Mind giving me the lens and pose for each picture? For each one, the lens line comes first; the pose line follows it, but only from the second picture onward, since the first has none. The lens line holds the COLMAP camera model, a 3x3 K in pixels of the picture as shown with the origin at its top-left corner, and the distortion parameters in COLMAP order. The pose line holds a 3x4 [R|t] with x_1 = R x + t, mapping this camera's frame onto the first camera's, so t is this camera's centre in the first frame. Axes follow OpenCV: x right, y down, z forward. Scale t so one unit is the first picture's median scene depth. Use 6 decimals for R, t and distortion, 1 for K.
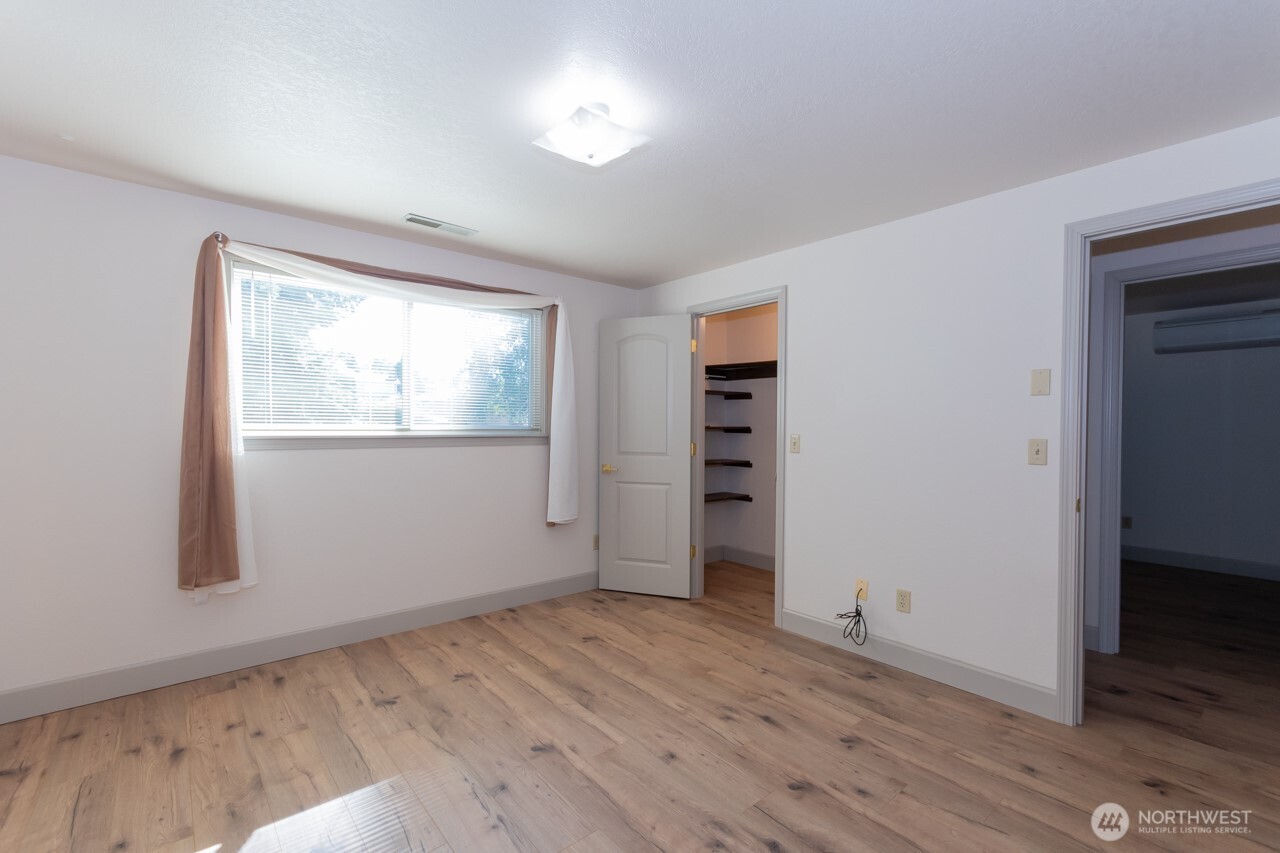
lens RADIAL K [[558.3, 0, 635.4], [0, 558.3, 422.5], [0, 0, 1]] dist [0.003436, 0.000962]
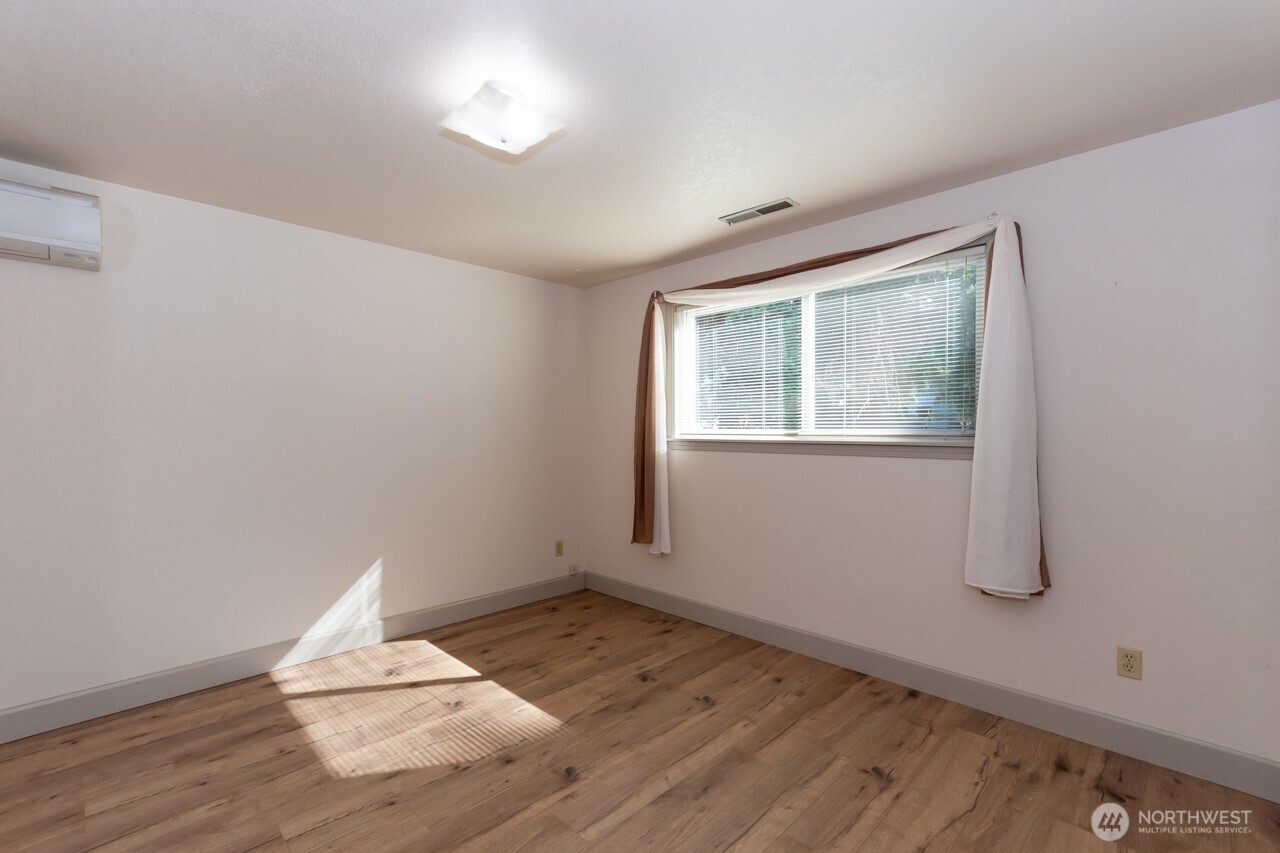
lens RADIAL K [[558.3, 0, 631.4], [0, 558.3, 425.8], [0, 0, 1]] dist [0.003436, 0.000962]
pose [[0.085876, -0.011998, -0.996234, 0.589108], [0.004520, 0.999922, -0.011653, 0.009367], [0.996296, -0.003502, 0.085924, 0.773617]]
